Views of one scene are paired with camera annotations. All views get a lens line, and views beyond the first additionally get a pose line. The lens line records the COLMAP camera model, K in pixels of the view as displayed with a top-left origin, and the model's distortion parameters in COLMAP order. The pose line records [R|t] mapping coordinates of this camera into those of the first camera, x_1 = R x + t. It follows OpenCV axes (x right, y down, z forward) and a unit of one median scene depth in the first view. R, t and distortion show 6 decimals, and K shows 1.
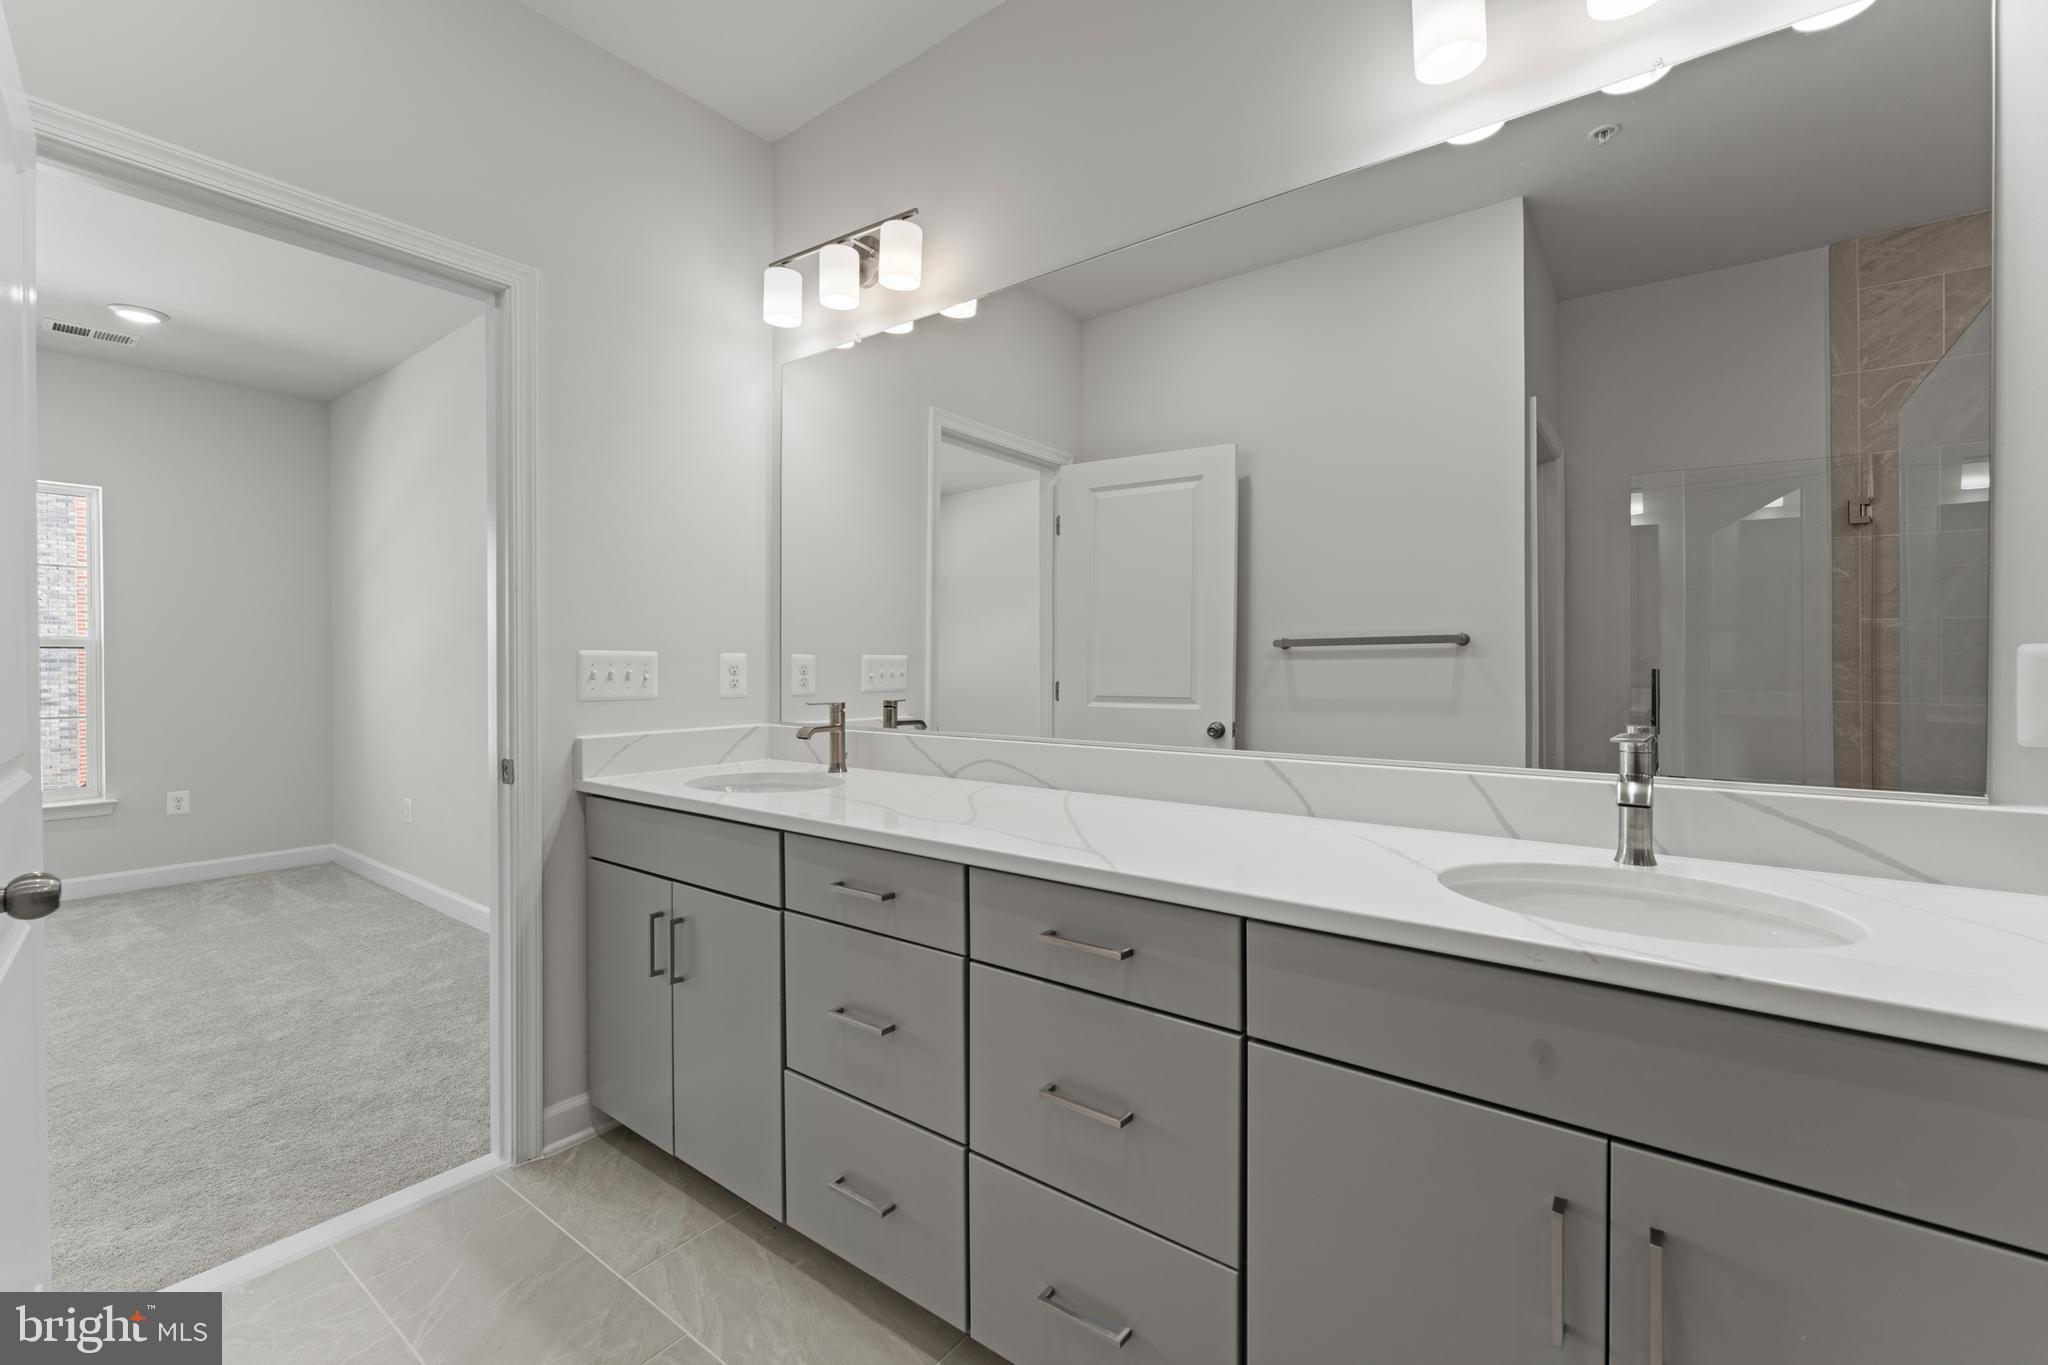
lens RADIAL K [[887.0, 0, 1061.2], [0, 887.0, 655.3], [0, 0, 1]] dist [-0.000585, -0.013141]
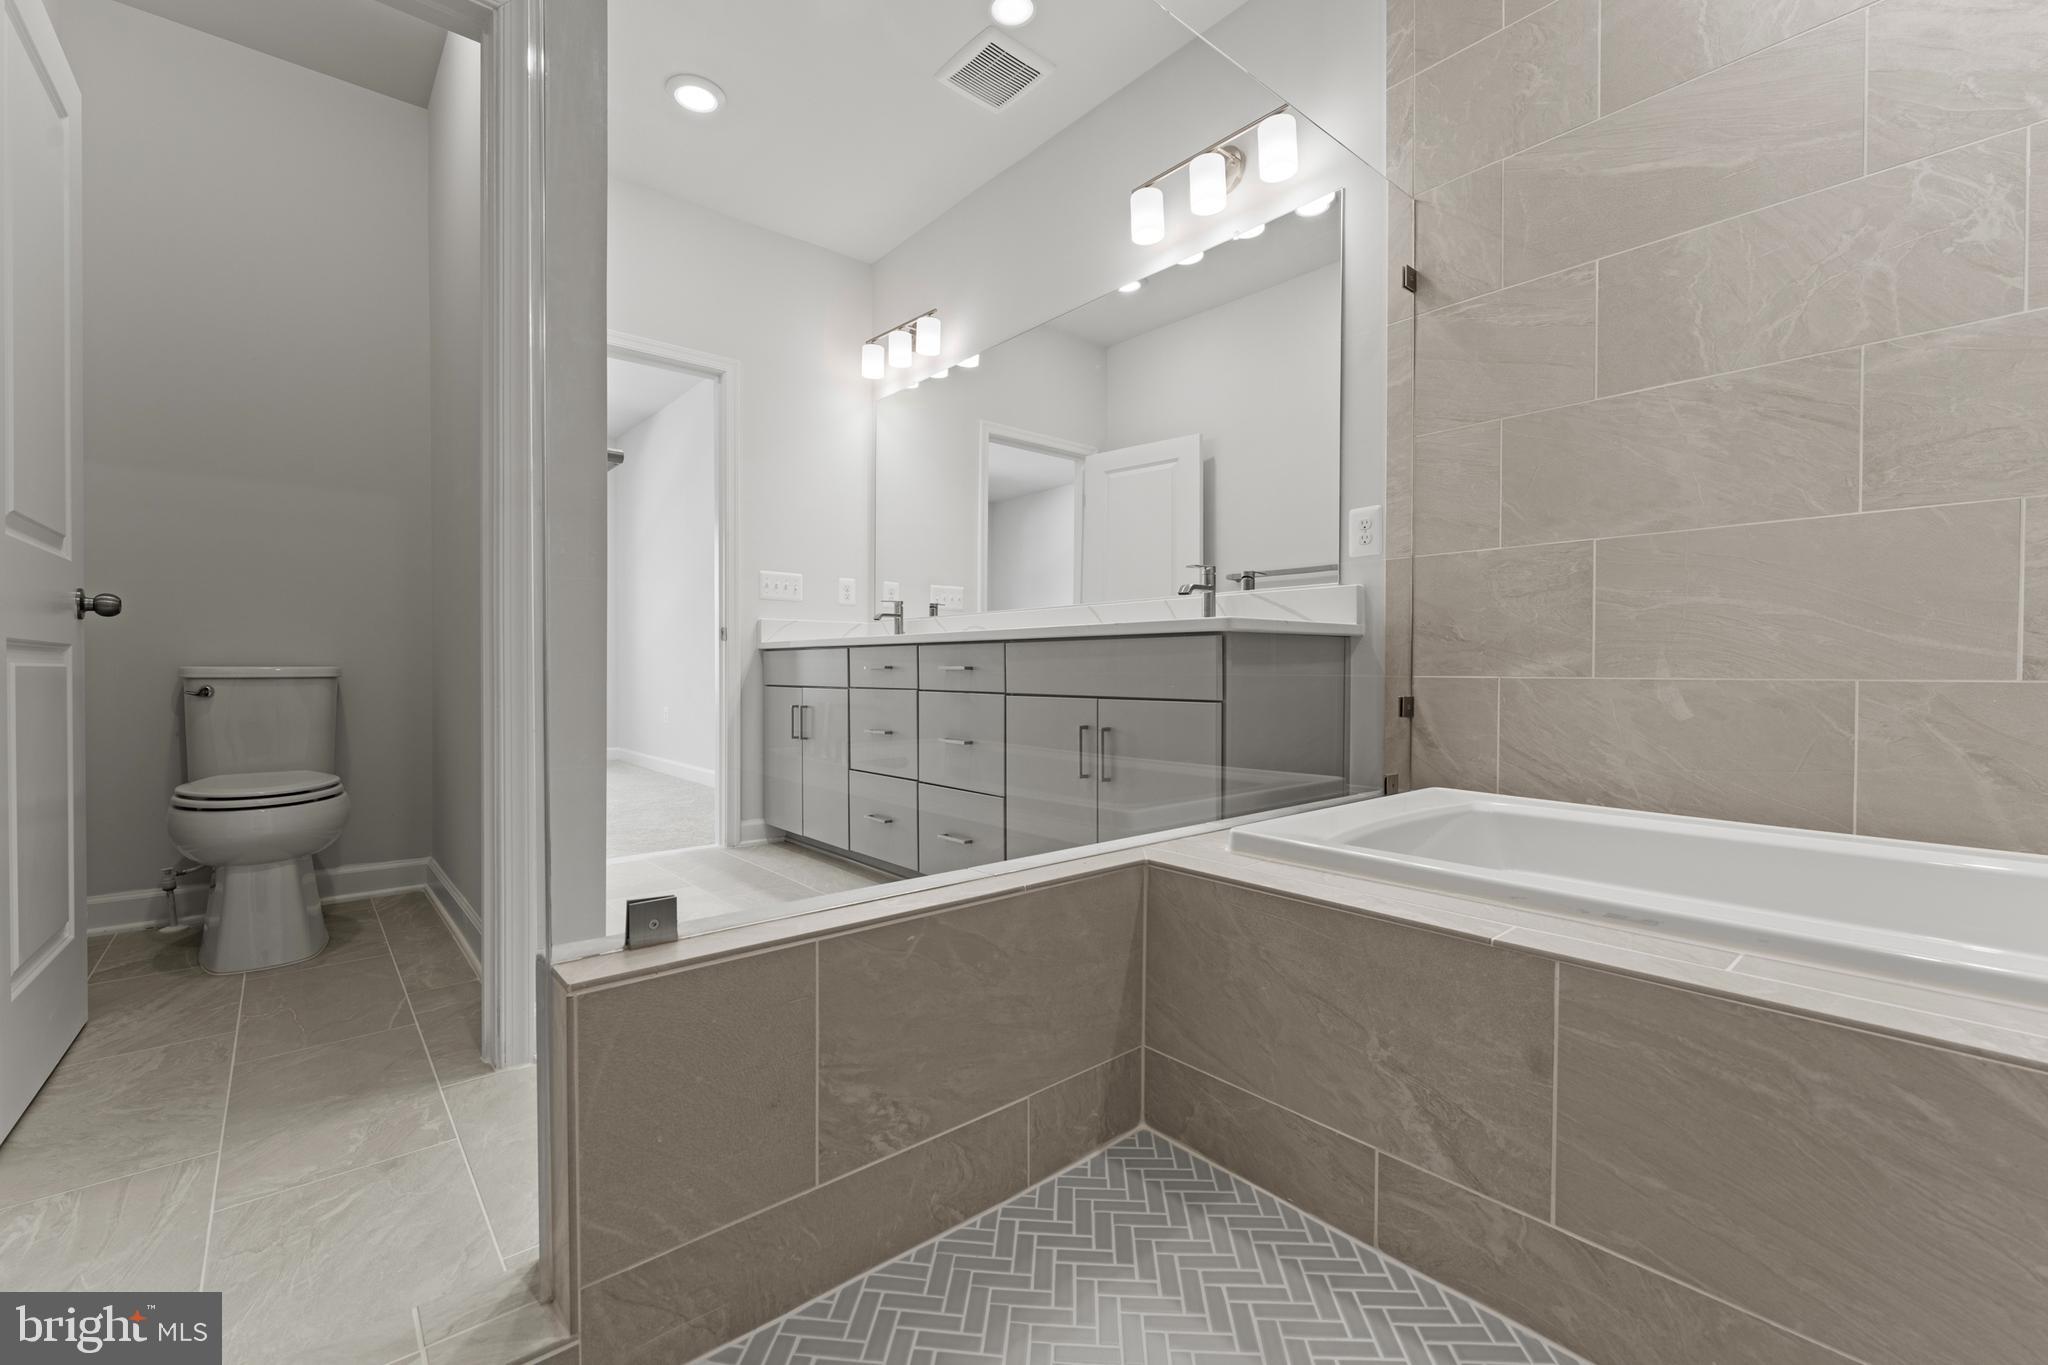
lens RADIAL K [[910.4, 0, 1025.7], [0, 910.4, 667.0], [0, 0, 1]] dist [-0.008388, 0.000274]
pose [[0.969469, 0.003319, -0.245191, 0.407068], [-0.002194, 0.999986, 0.004862, 0.169646], [0.245204, -0.004176, 0.969463, -0.620883]]
